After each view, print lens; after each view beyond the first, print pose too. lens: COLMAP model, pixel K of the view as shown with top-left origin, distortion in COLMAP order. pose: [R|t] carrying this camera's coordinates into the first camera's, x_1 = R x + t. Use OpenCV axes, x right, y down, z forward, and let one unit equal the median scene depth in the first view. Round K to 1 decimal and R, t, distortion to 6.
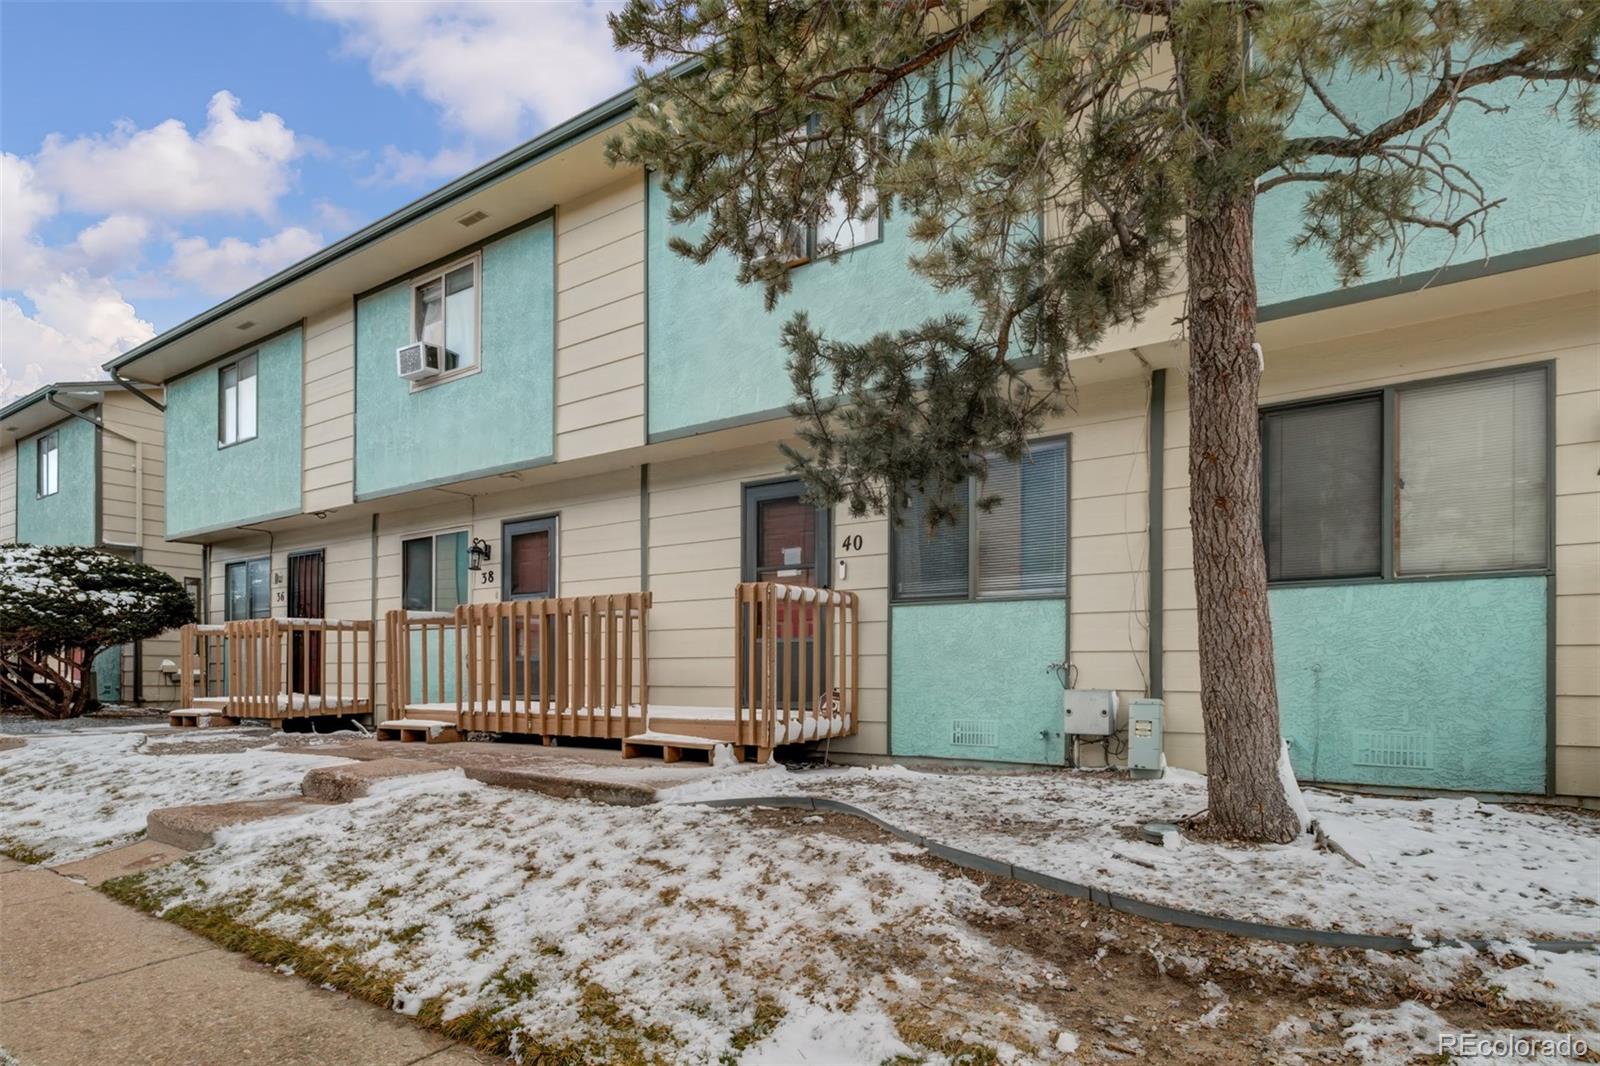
lens RADIAL K [[851.5, 0, 795.2], [0, 851.5, 672.3], [0, 0, 1]] dist [0.003374, -0.002197]
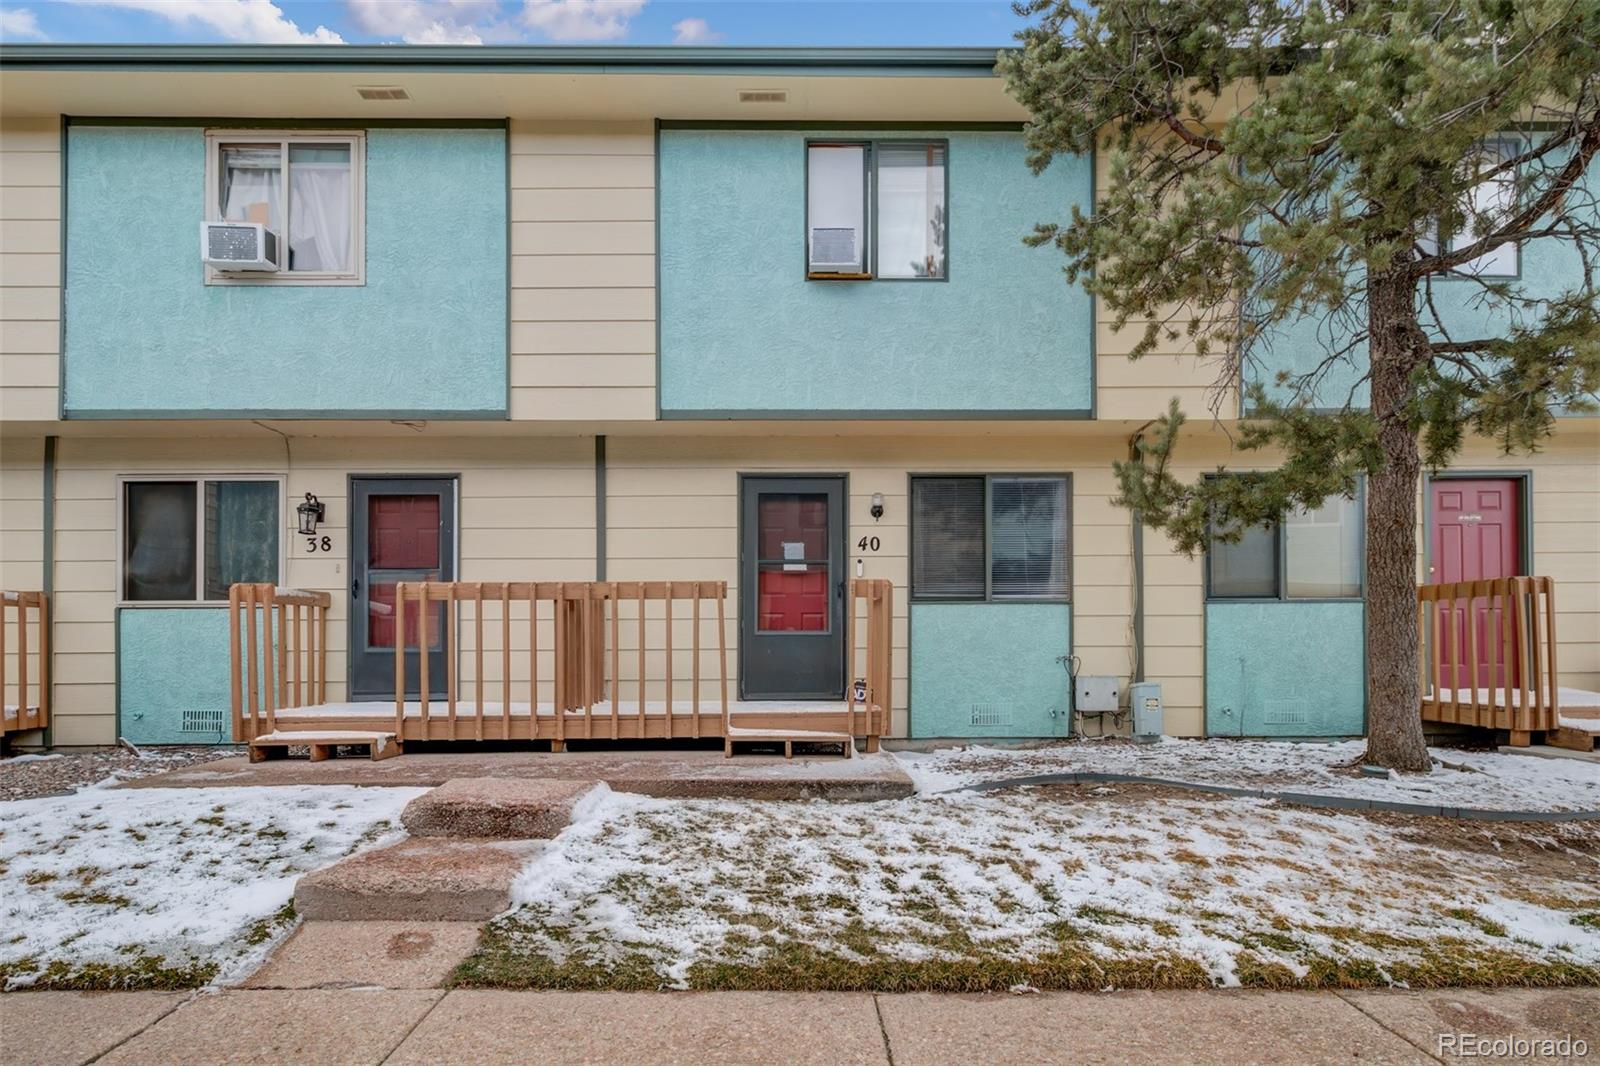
lens RADIAL K [[851.5, 0, 788.8], [0, 851.5, 650.2], [0, 0, 1]] dist [0.003374, -0.002197]
pose [[0.826103, 0.000062, 0.563519, -0.697601], [0.006143, 0.999940, -0.009116, -0.008857], [-0.563485, 0.010993, 0.826053, 0.190916]]
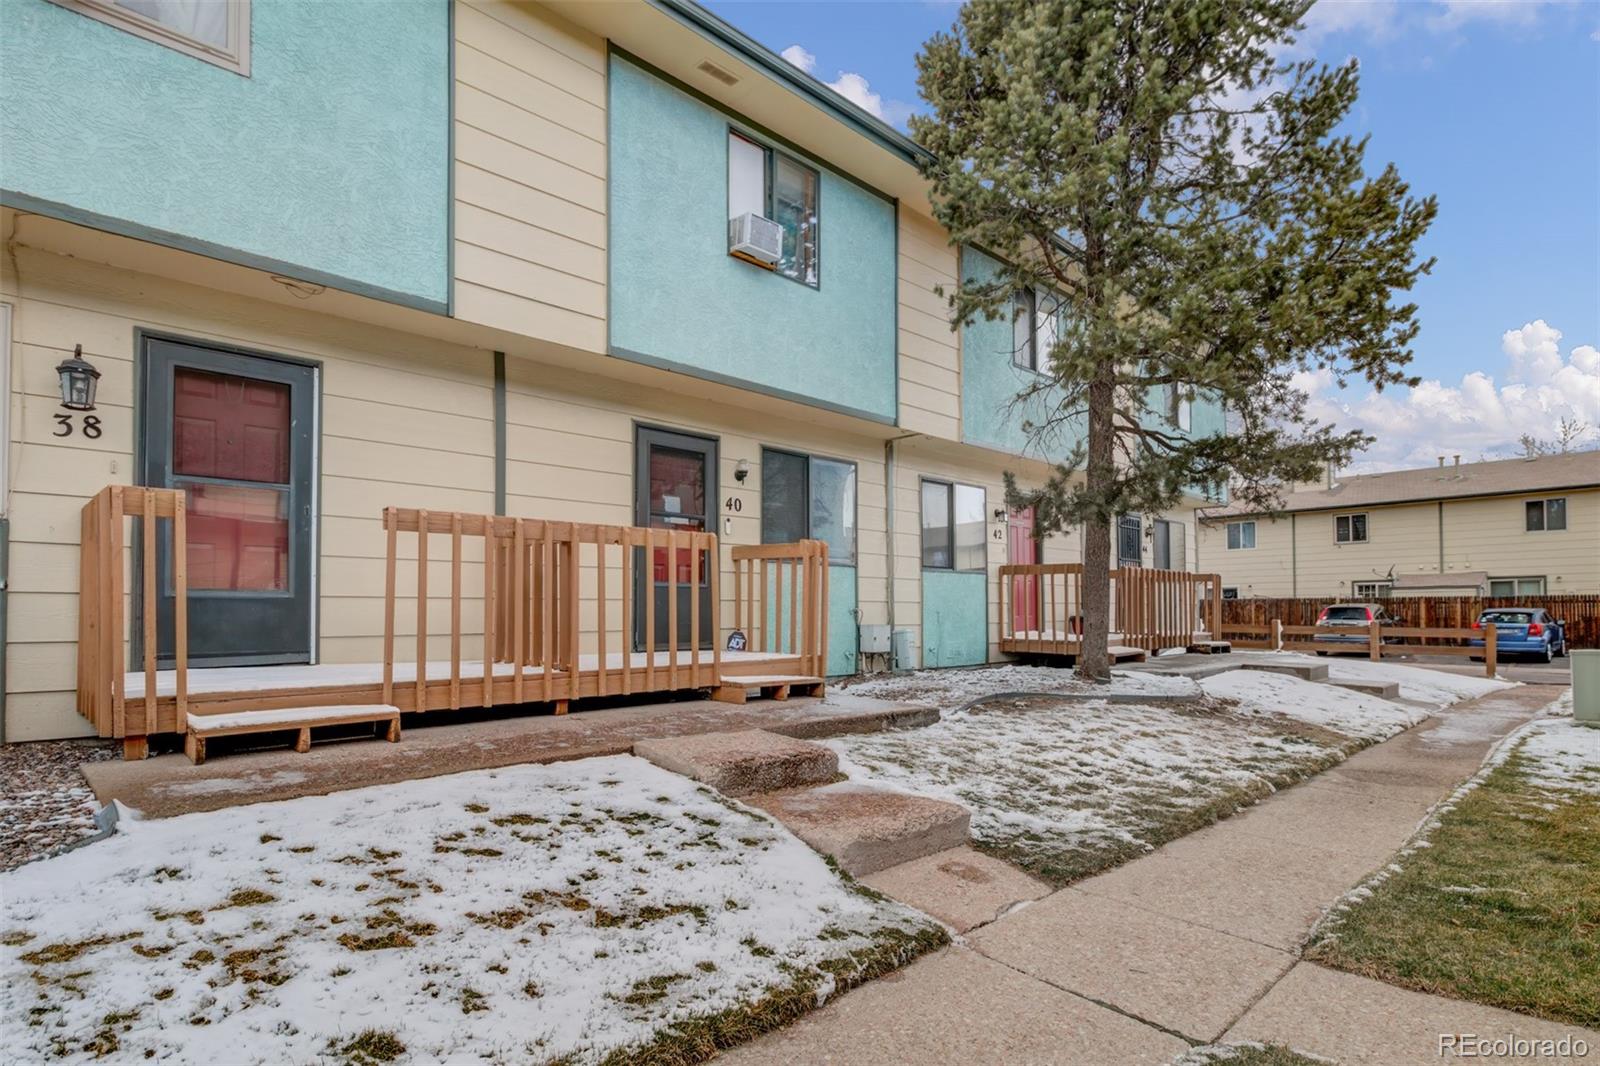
lens RADIAL K [[851.5, 0, 787.9], [0, 851.5, 589.5], [0, 0, 1]] dist [0.003374, -0.002197]
pose [[0.197441, 0.023579, 0.980031, -1.189697], [0.002423, 0.999696, -0.024540, -0.006606], [-0.980312, 0.007220, 0.197324, 0.781021]]
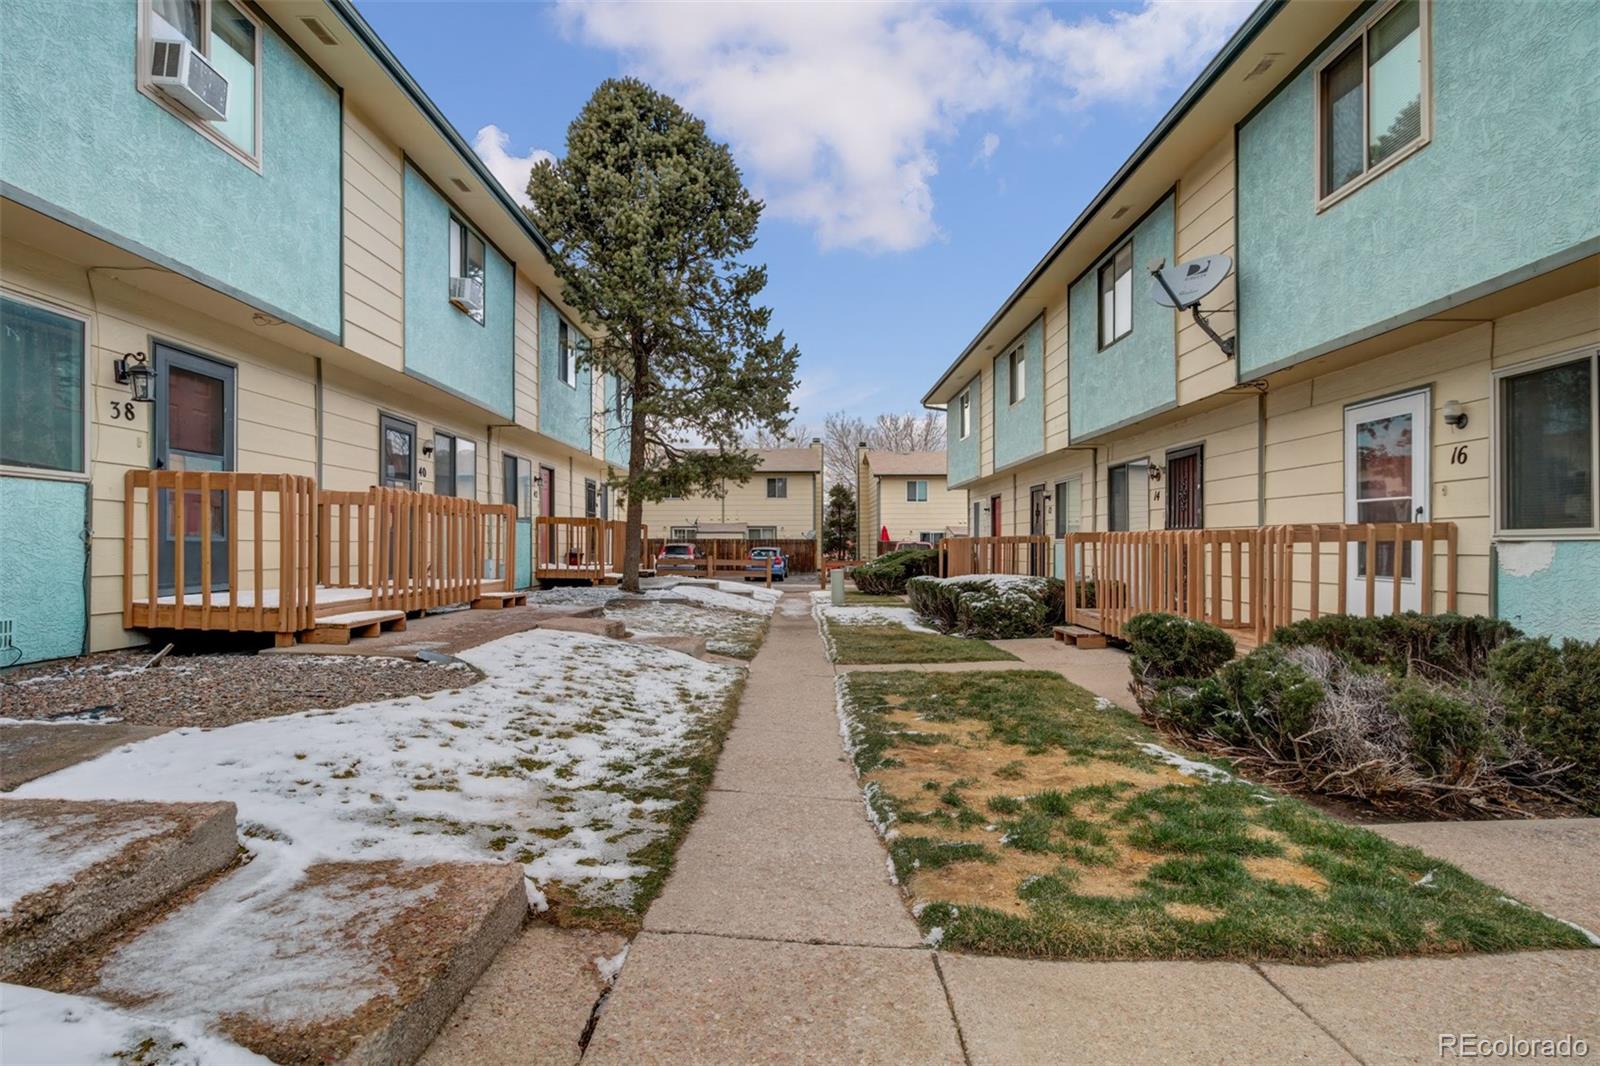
lens RADIAL K [[851.5, 0, 806.8], [0, 851.5, 534.2], [0, 0, 1]] dist [0.003374, -0.002197]
pose [[-0.569524, 0.009305, 0.821922, -1.854761], [-0.003205, 0.999903, -0.013541, -0.017504], [-0.821968, -0.010346, -0.569439, 1.470033]]
